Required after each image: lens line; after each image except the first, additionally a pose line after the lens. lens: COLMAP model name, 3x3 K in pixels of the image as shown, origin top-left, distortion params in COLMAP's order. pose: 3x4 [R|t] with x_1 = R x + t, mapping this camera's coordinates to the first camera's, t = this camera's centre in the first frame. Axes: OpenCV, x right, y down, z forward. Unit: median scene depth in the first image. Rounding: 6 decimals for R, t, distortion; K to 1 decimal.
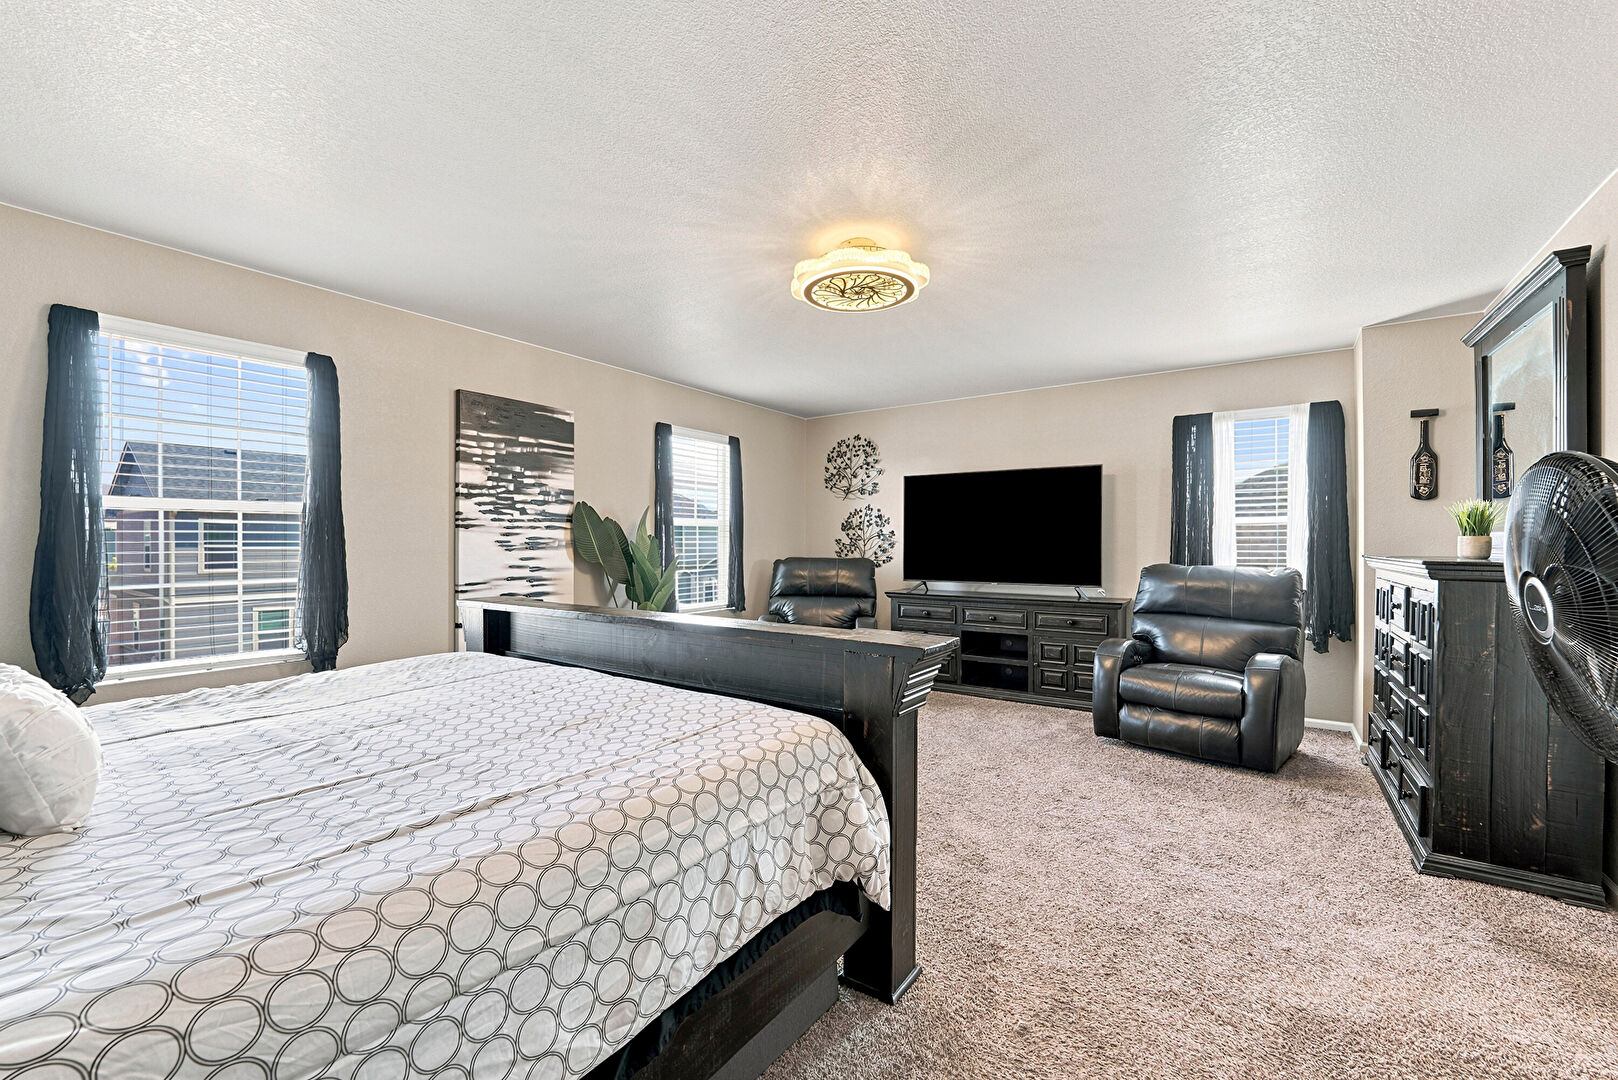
lens RADIAL K [[661.9, 0, 800.9], [0, 661.9, 542.9], [0, 0, 1]] dist [-0.011944, -0.000486]
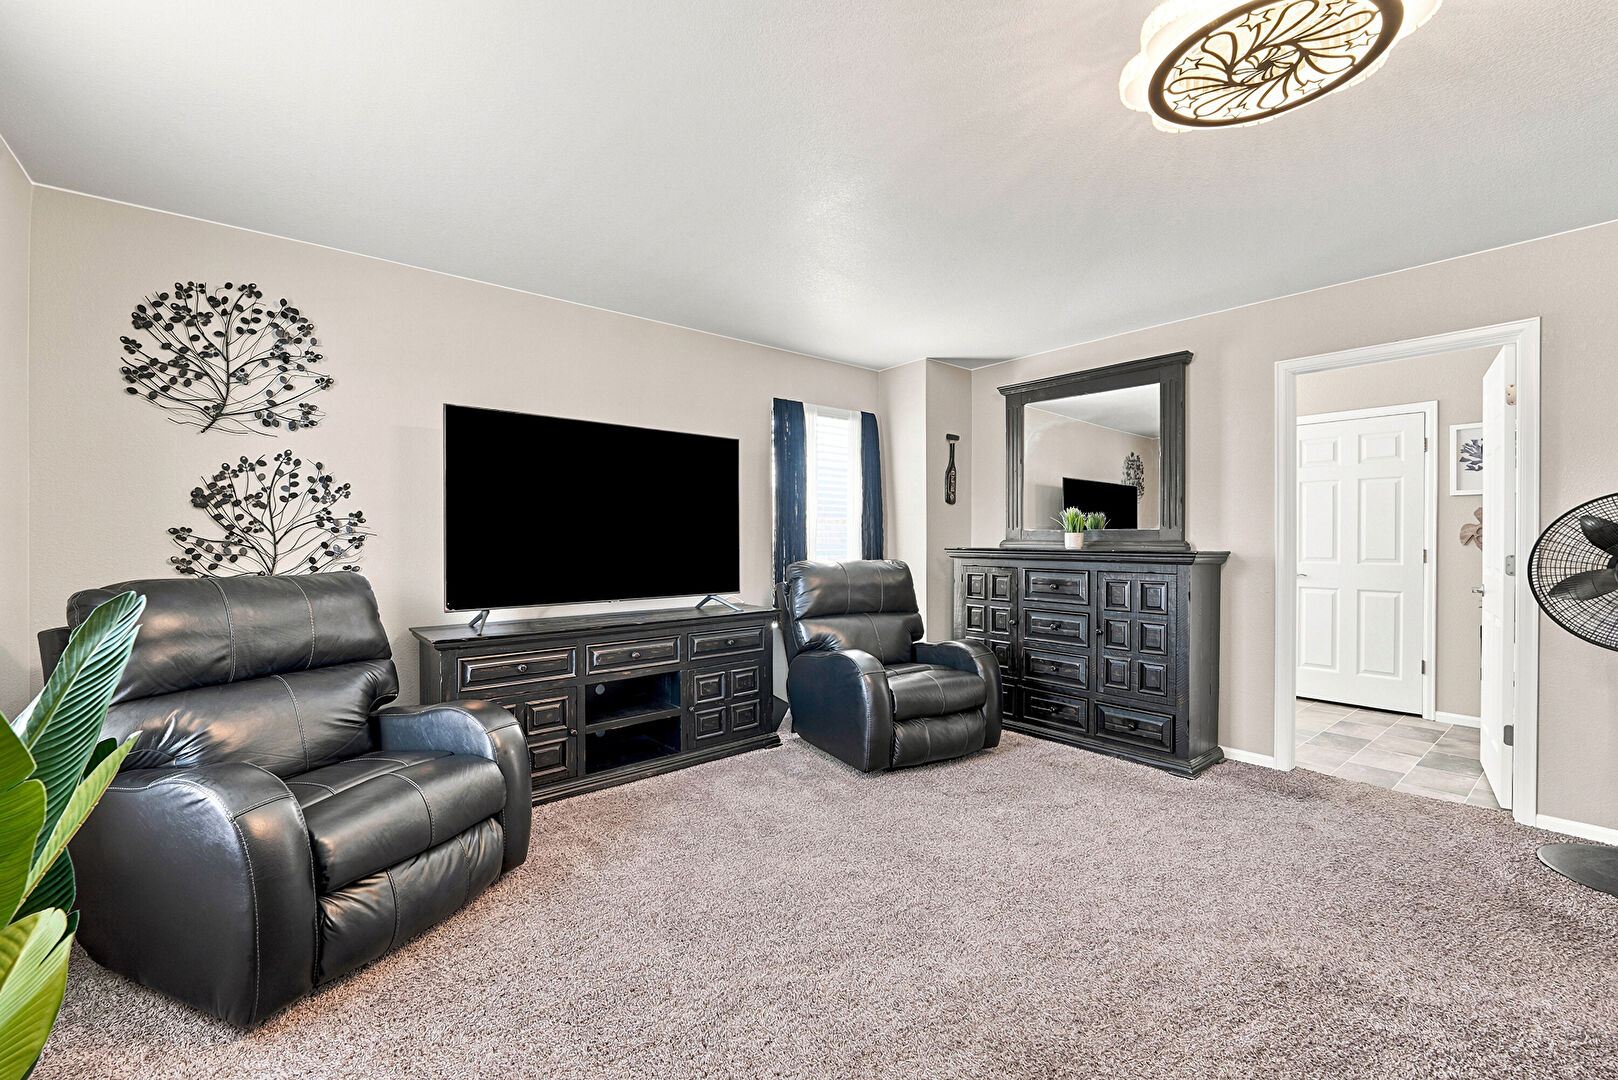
lens RADIAL K [[661.9, 0, 800.9], [0, 661.9, 542.9], [0, 0, 1]] dist [-0.011944, -0.000486]
pose [[0.264267, -0.008879, 0.964409, -0.230715], [0.000274, 0.999958, 0.009131, -0.000194], [-0.964450, -0.002149, 0.264258, 0.550567]]
